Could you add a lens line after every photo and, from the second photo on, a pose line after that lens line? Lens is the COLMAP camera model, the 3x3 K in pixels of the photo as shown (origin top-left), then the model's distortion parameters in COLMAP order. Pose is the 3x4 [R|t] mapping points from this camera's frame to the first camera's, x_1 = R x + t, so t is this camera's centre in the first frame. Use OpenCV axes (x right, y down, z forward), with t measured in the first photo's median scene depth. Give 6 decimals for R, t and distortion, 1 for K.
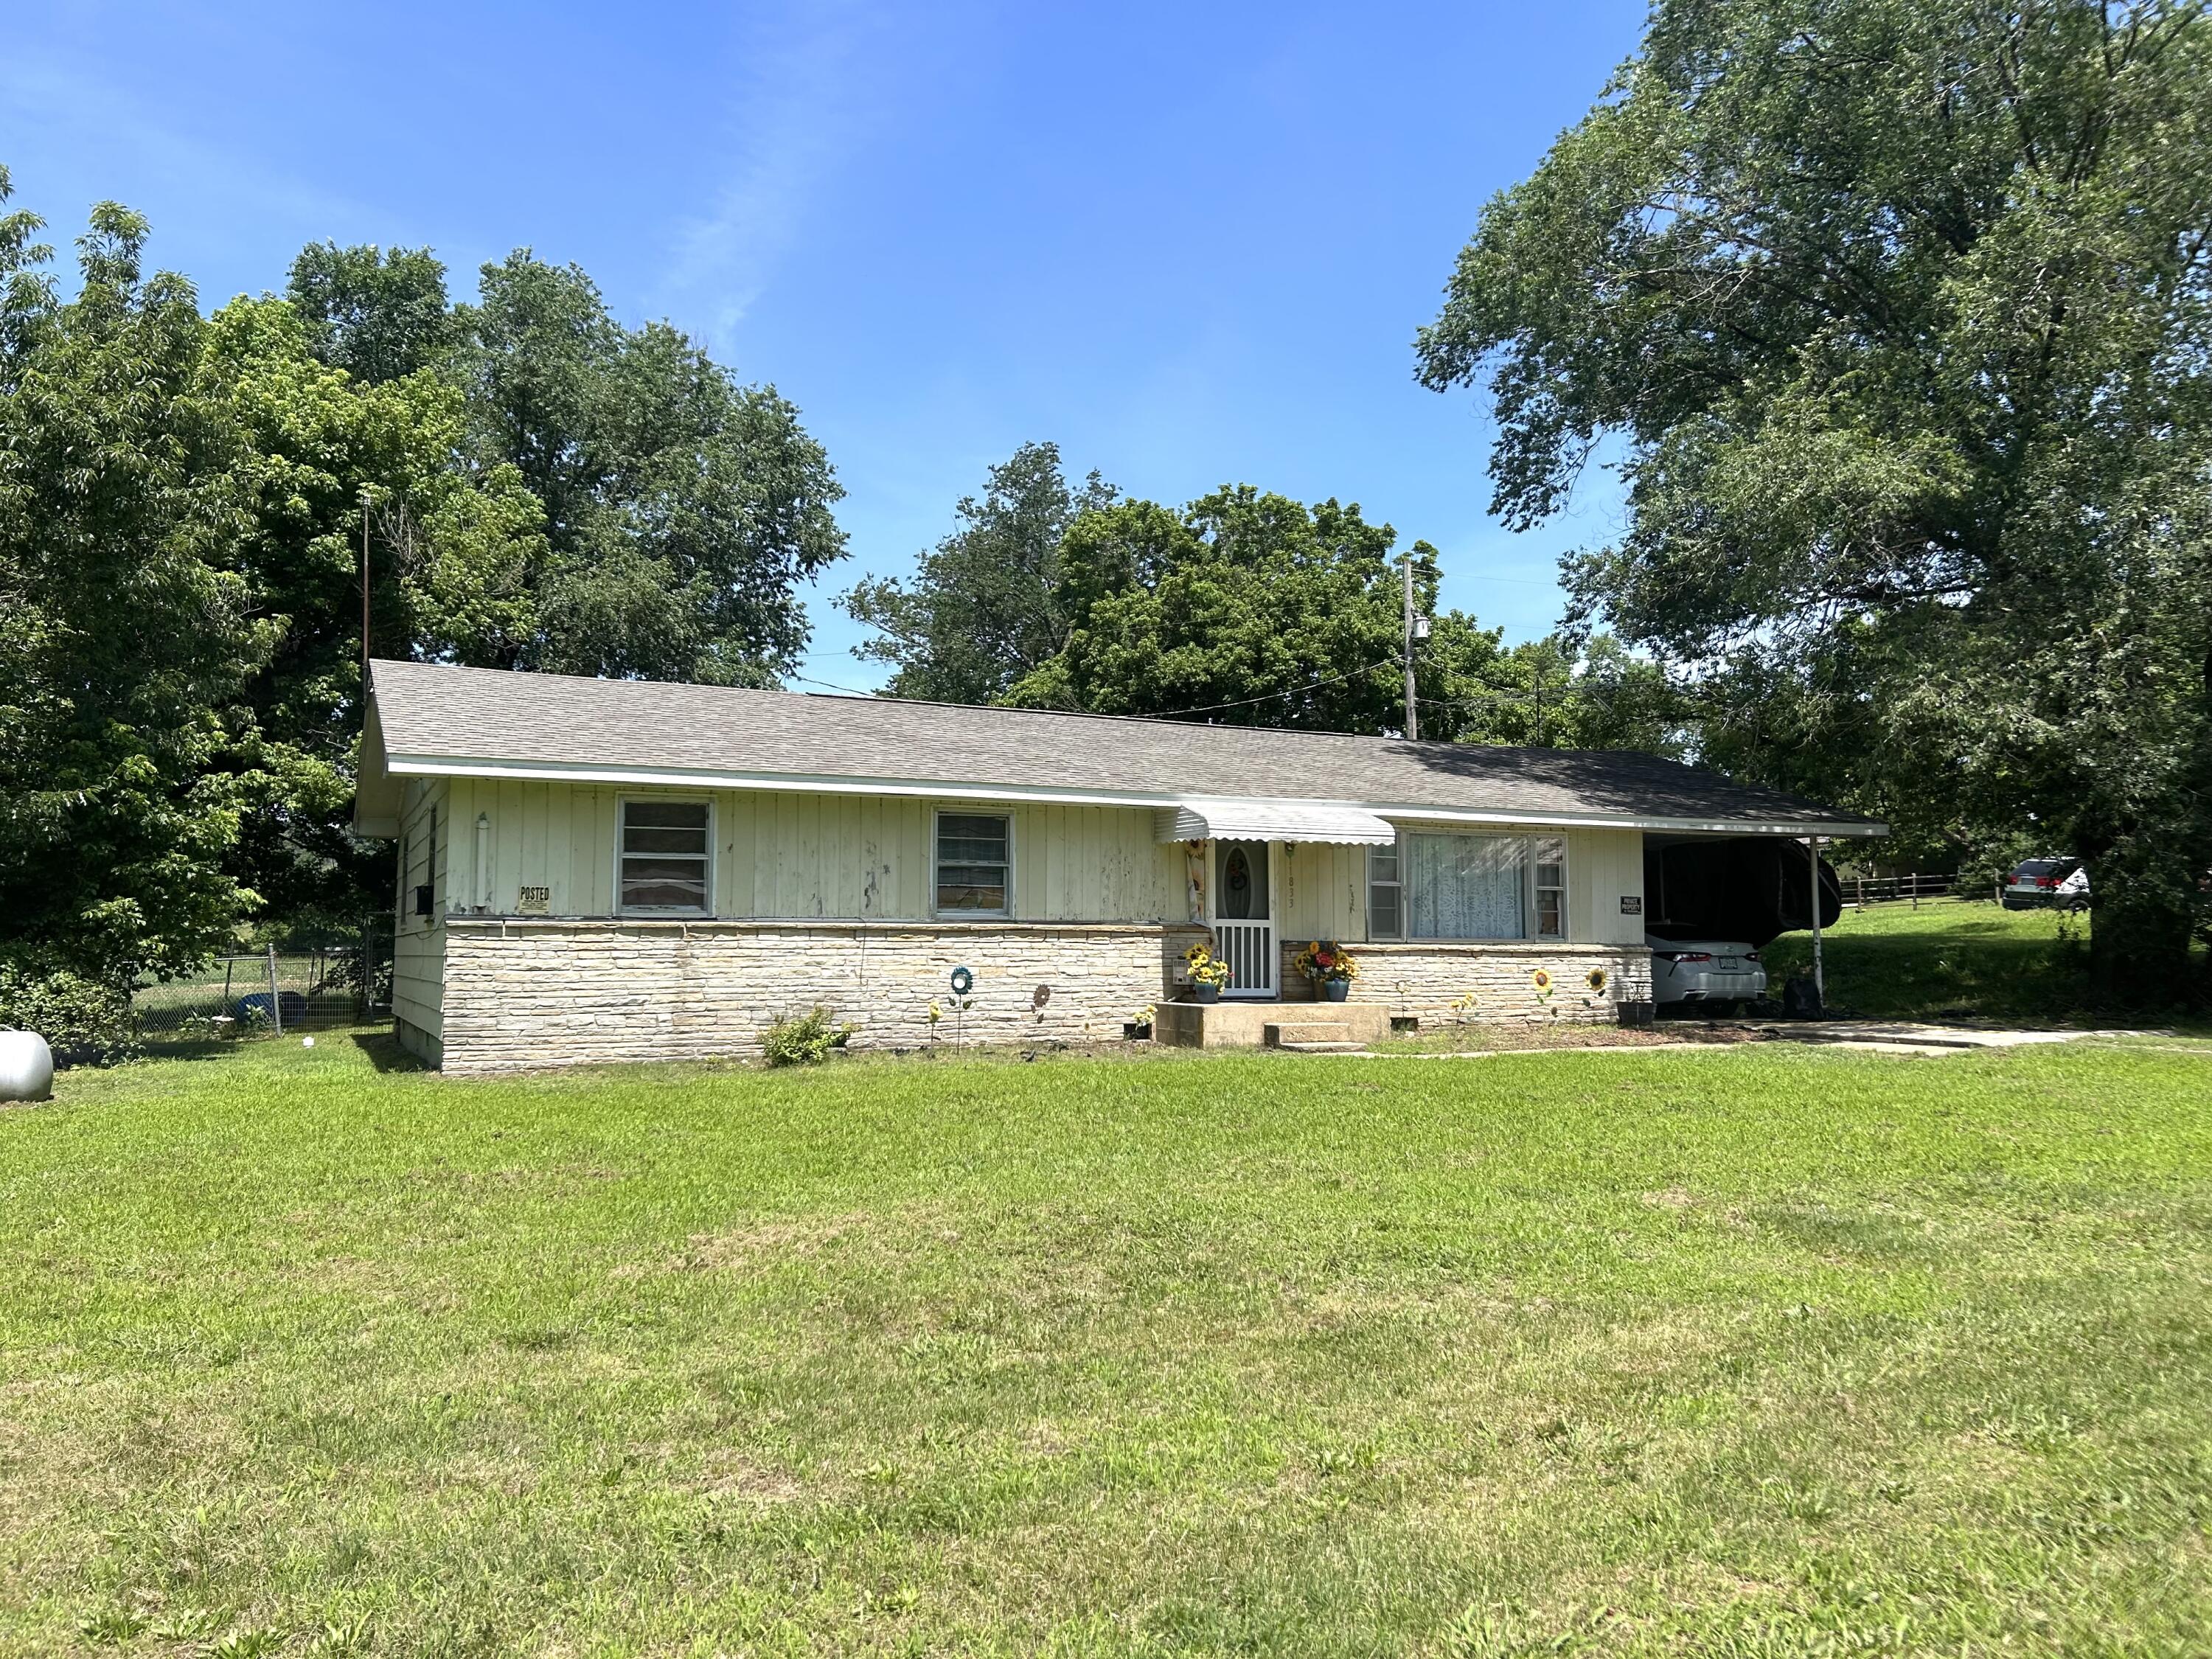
lens RADIAL K [[1672.5, 0, 1102.0], [0, 1672.5, 832.1], [0, 0, 1]] dist [0.059118, -0.057154]
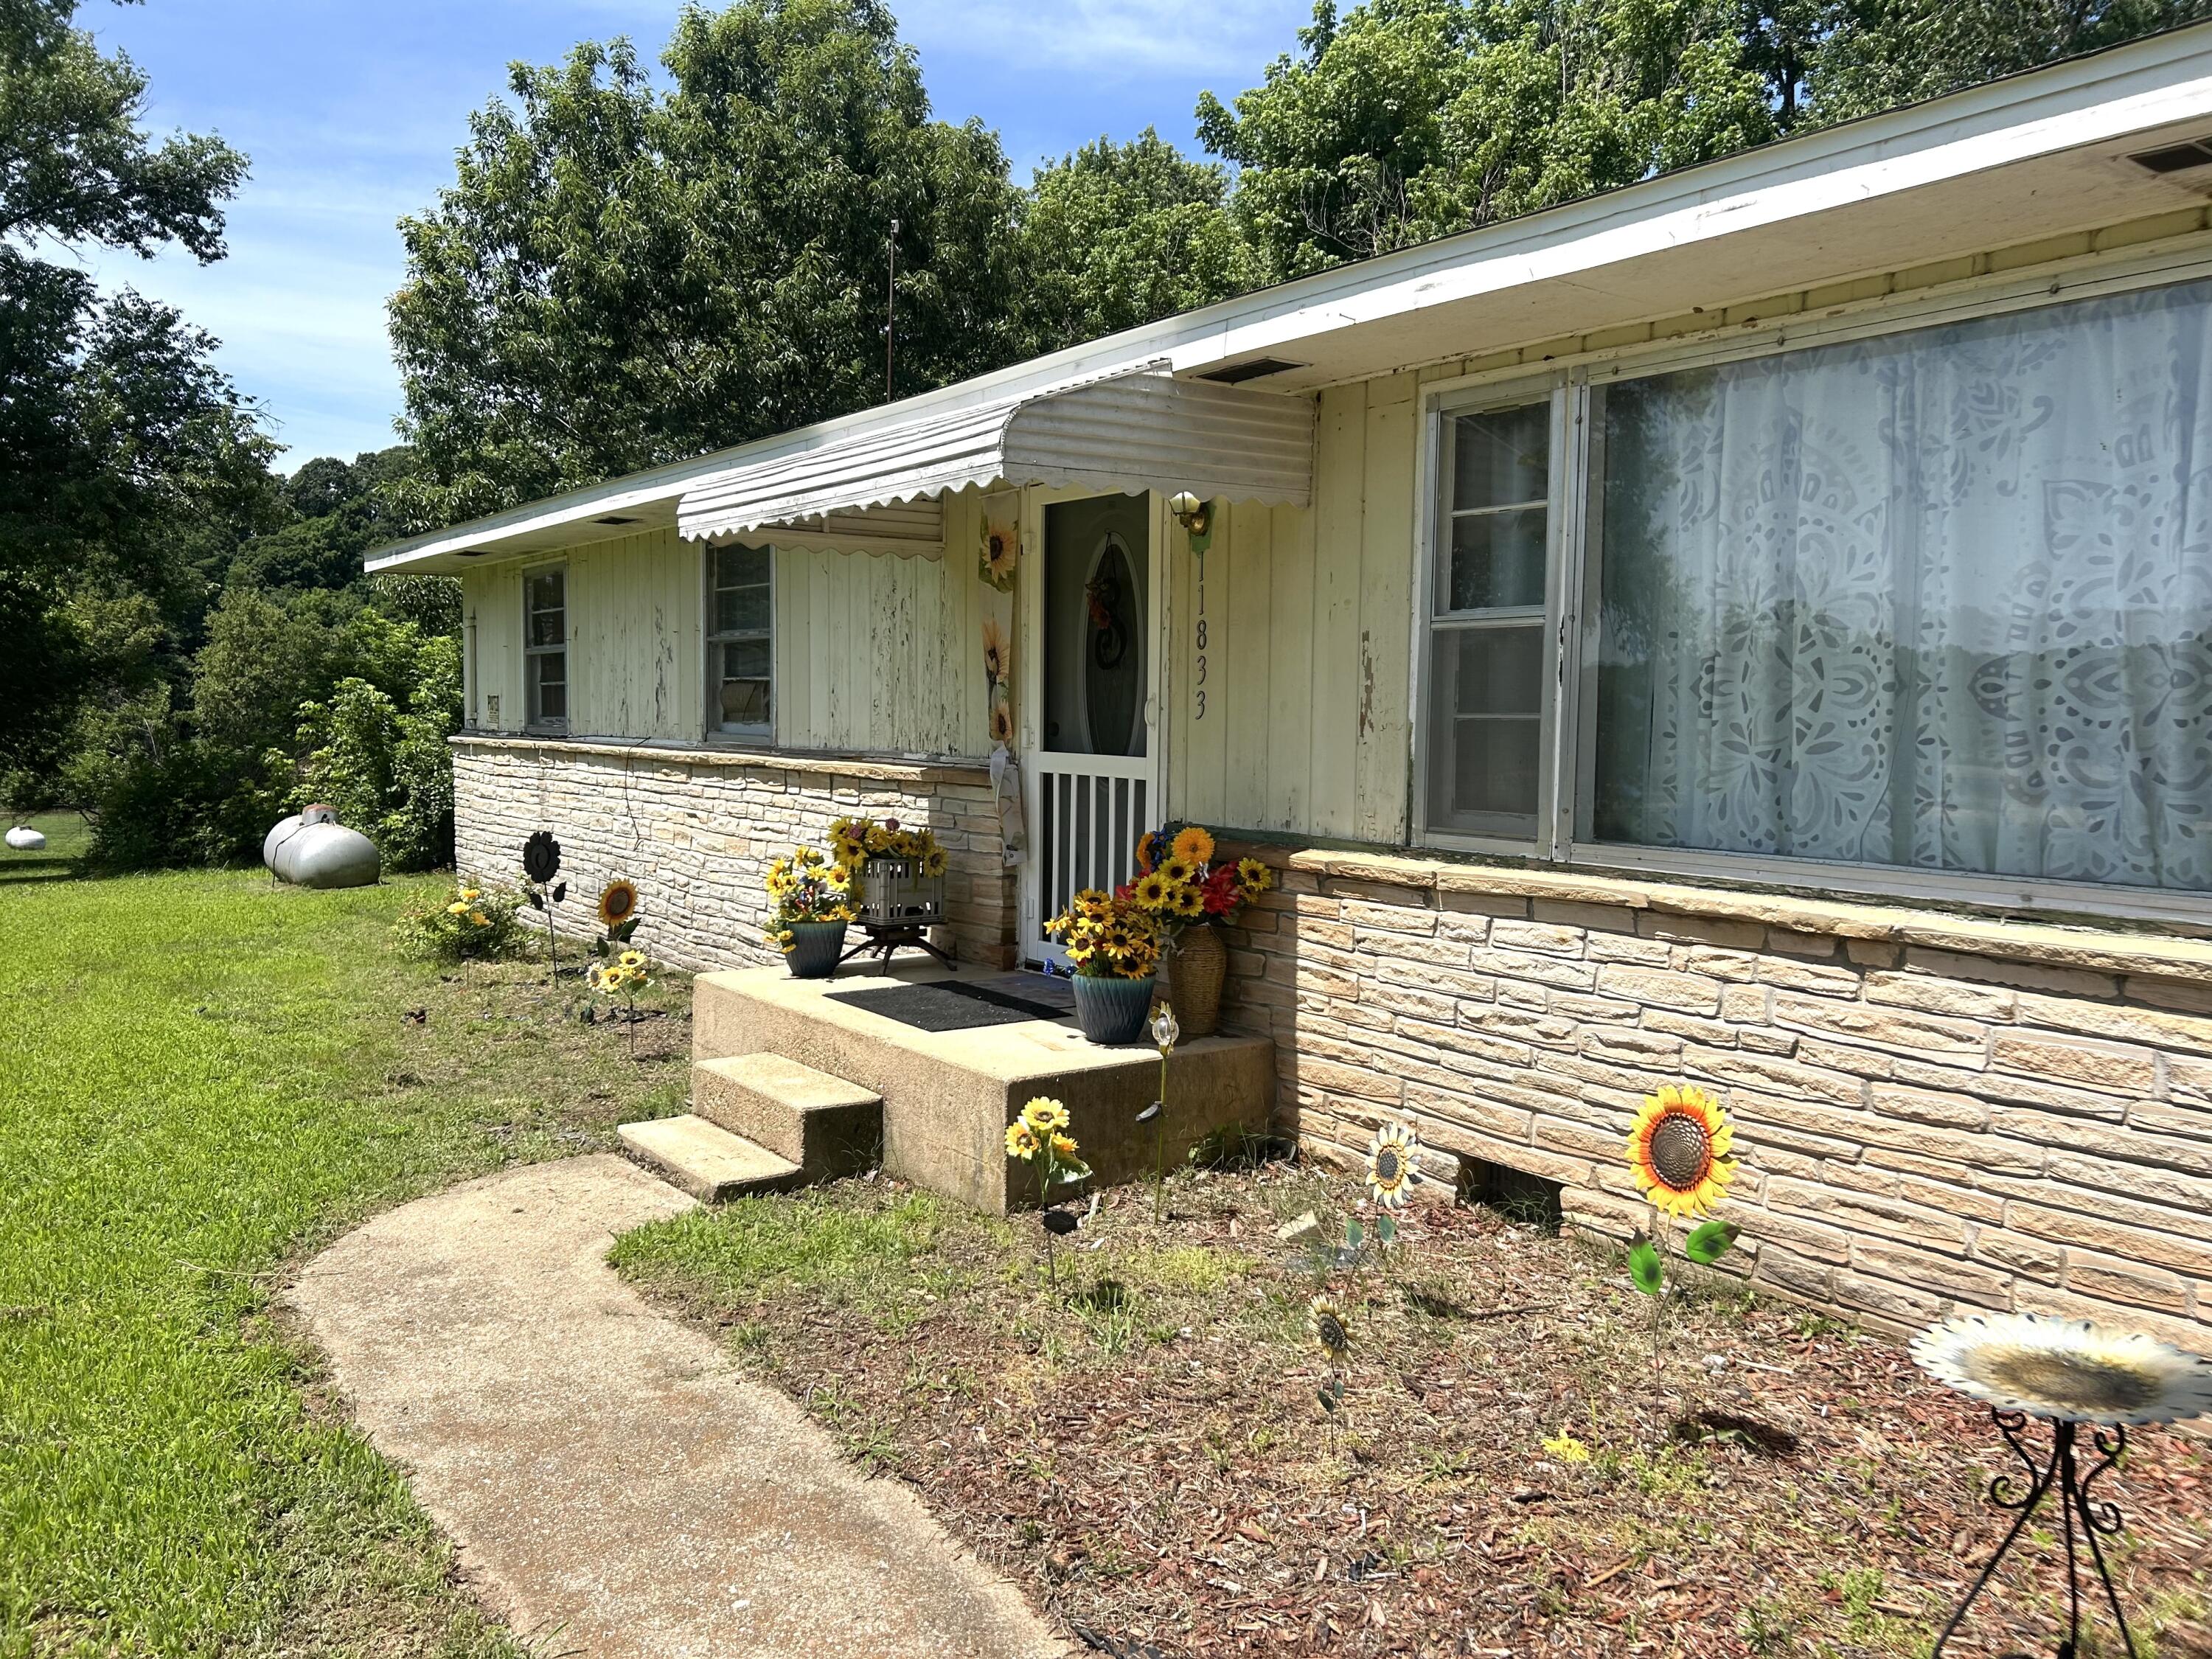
lens RADIAL K [[1672.5, 0, 1094.6], [0, 1672.5, 825.4], [0, 0, 1]] dist [0.059118, -0.057154]
pose [[0.171816, 0.062777, -0.983127, 0.413199], [0.053881, 0.995875, 0.073008, 0.040531], [0.983654, -0.065515, 0.167725, 0.915929]]
